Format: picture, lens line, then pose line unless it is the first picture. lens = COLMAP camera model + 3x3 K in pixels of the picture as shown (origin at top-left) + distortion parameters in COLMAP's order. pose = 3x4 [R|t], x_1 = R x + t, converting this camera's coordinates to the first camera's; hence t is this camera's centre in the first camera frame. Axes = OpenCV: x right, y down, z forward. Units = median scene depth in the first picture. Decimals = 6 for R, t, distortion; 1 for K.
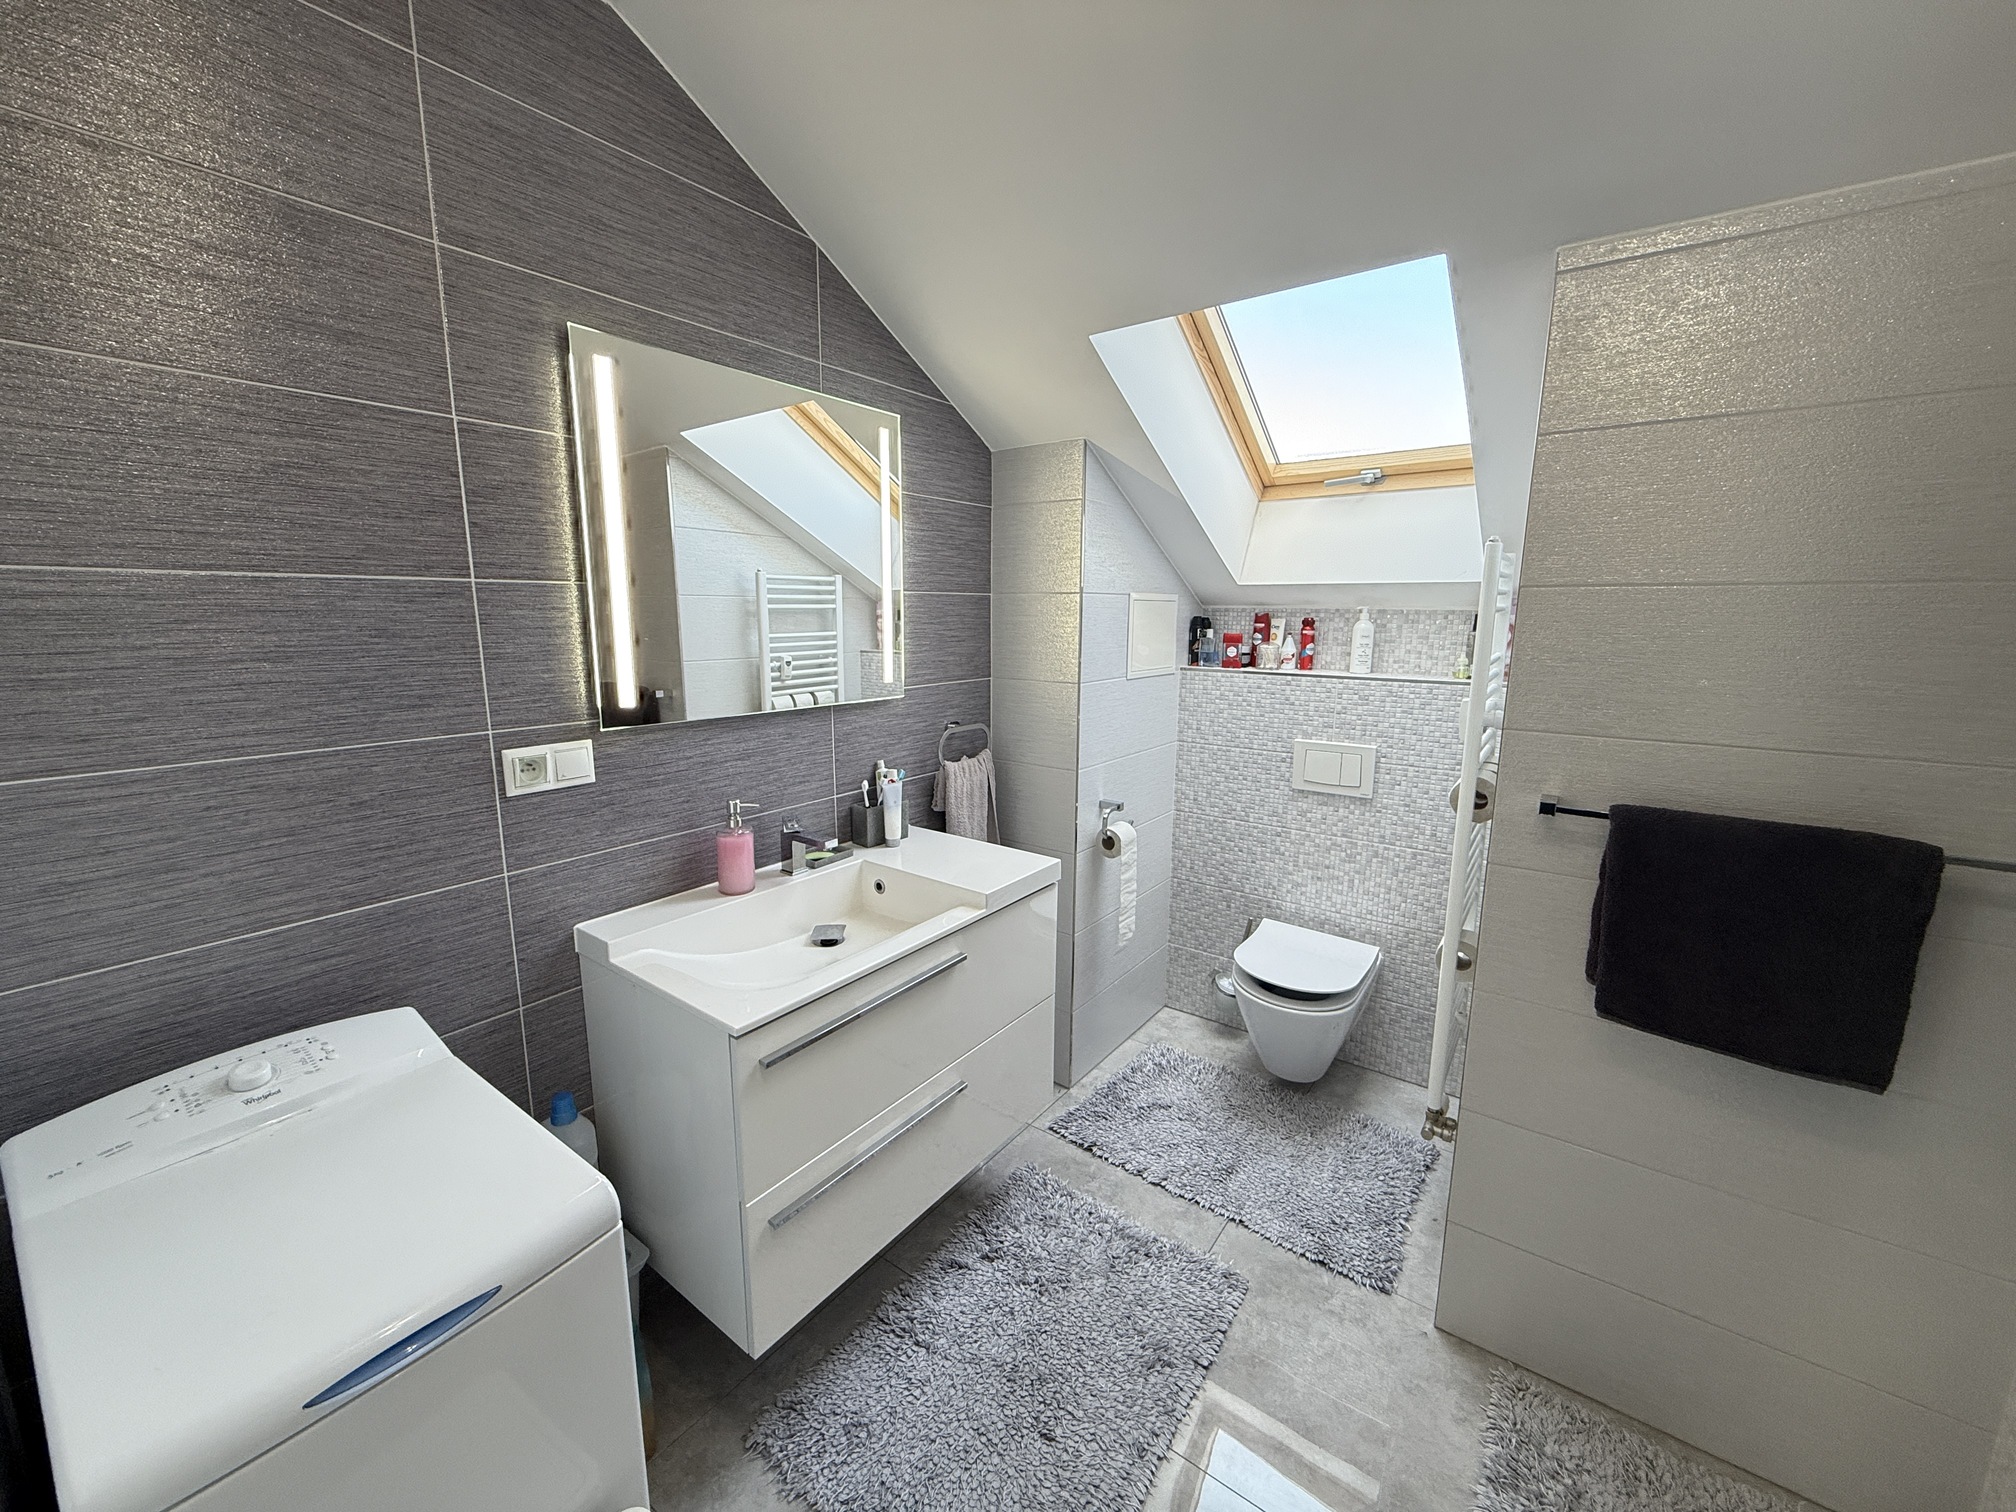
lens RADIAL K [[801.8, 0, 1002.5], [0, 801.8, 748.7], [0, 0, 1]] dist [-0.000232, 0.000074]
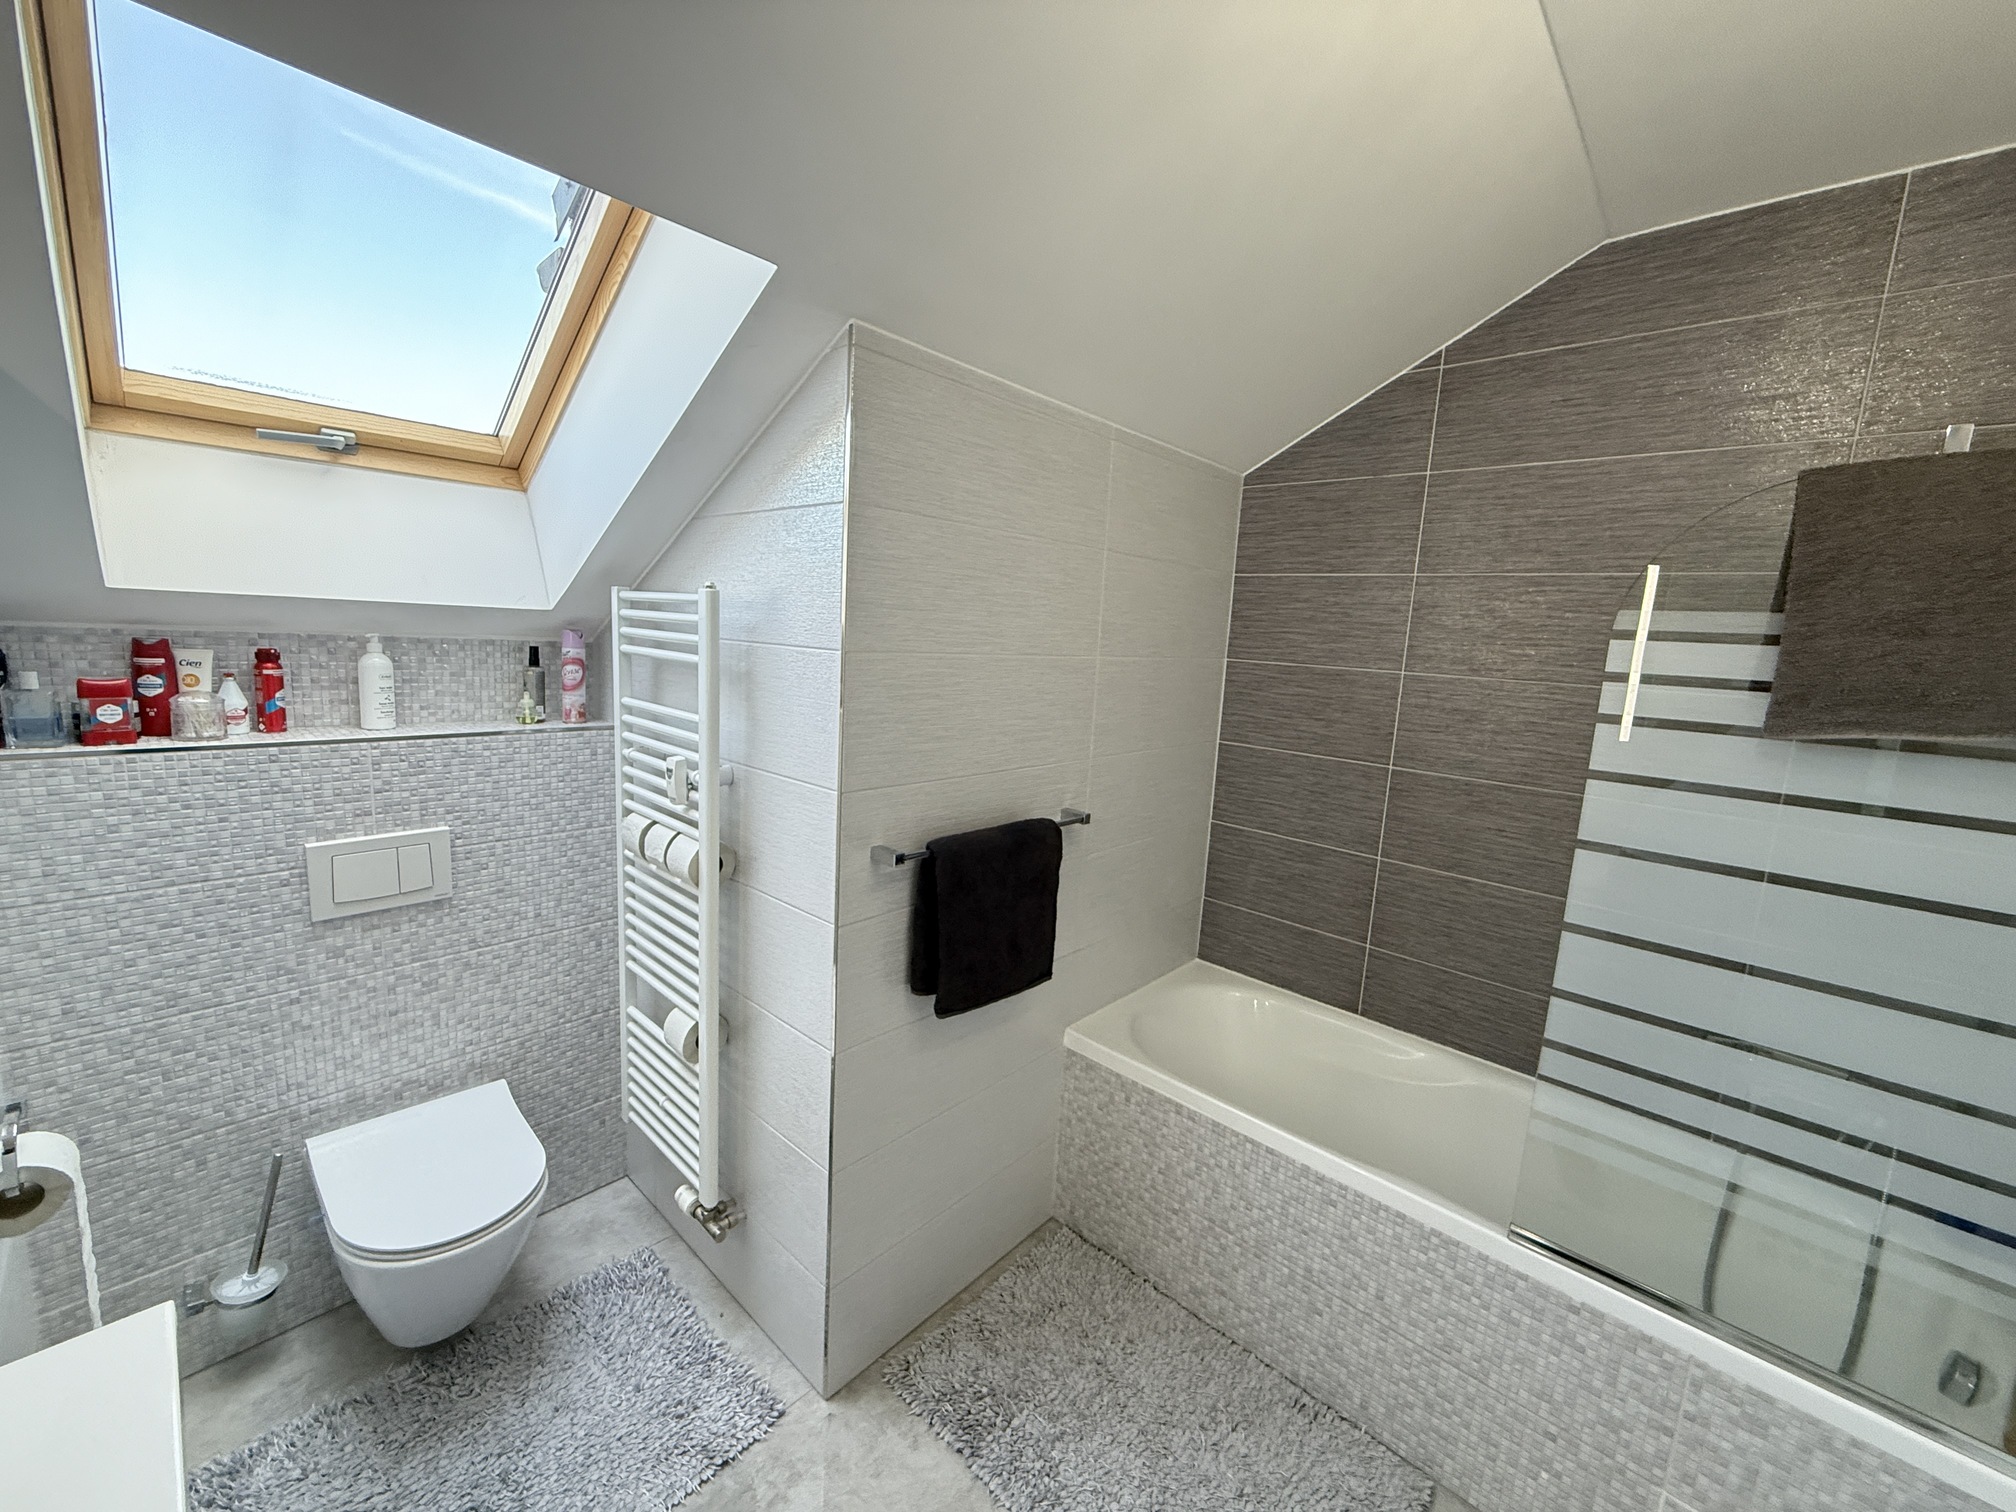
lens RADIAL K [[801.8, 0, 998.6], [0, 801.8, 754.6], [0, 0, 1]] dist [-0.000232, 0.000074]
pose [[0.112757, -0.151767, 0.981964, -0.173343], [0.121168, 0.982991, 0.138012, -0.100177], [-0.986207, 0.103421, 0.129228, 0.373303]]
